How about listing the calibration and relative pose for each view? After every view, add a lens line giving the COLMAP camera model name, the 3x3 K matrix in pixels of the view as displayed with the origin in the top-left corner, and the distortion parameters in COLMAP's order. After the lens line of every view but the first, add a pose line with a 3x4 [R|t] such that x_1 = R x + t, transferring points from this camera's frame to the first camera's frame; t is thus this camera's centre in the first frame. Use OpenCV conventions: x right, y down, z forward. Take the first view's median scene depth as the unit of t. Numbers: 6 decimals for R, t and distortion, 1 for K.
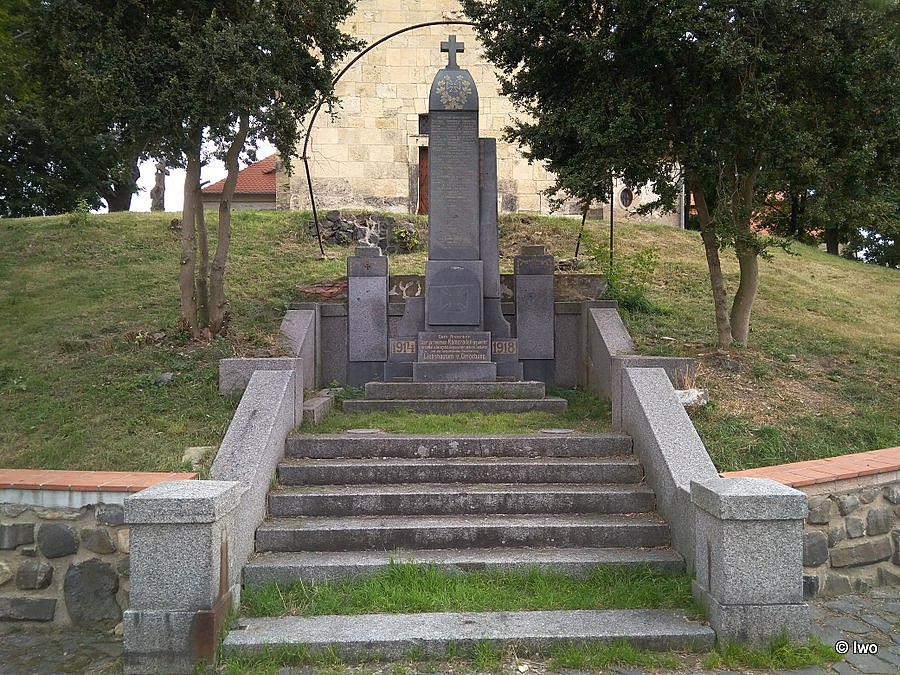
lens RADIAL K [[729.2, 0, 449.7], [0, 729.2, 337.5], [0, 0, 1]] dist [0.040193, -0.027971]
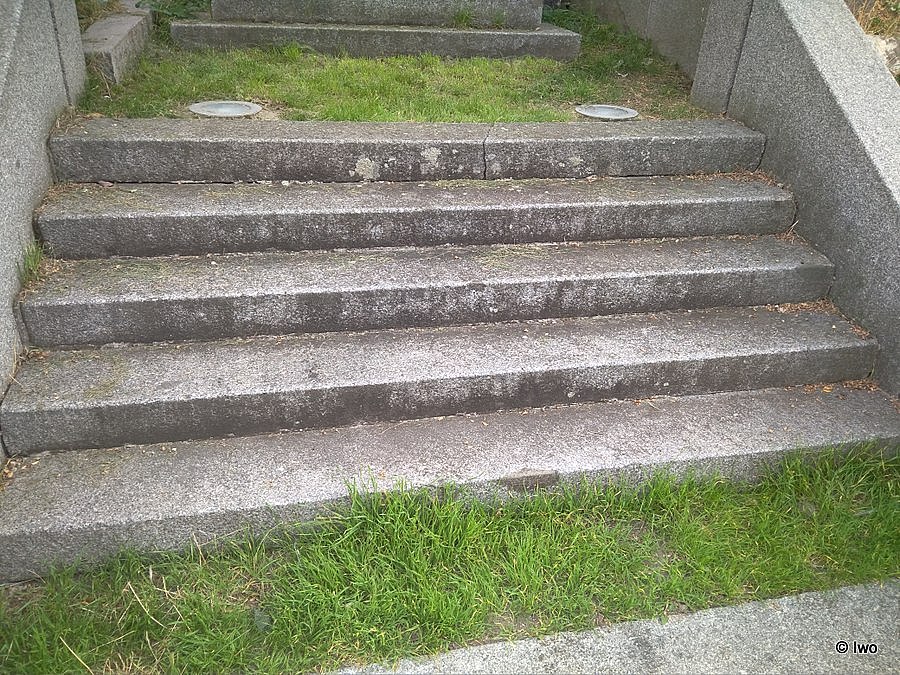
lens RADIAL K [[729.2, 0, 453.2], [0, 729.2, 336.5], [0, 0, 1]] dist [0.040193, -0.027971]
pose [[0.980334, -0.051433, 0.190527, -0.082480], [-0.052415, 0.862909, 0.502634, 0.007877], [-0.190260, -0.502735, 0.843243, 0.561973]]
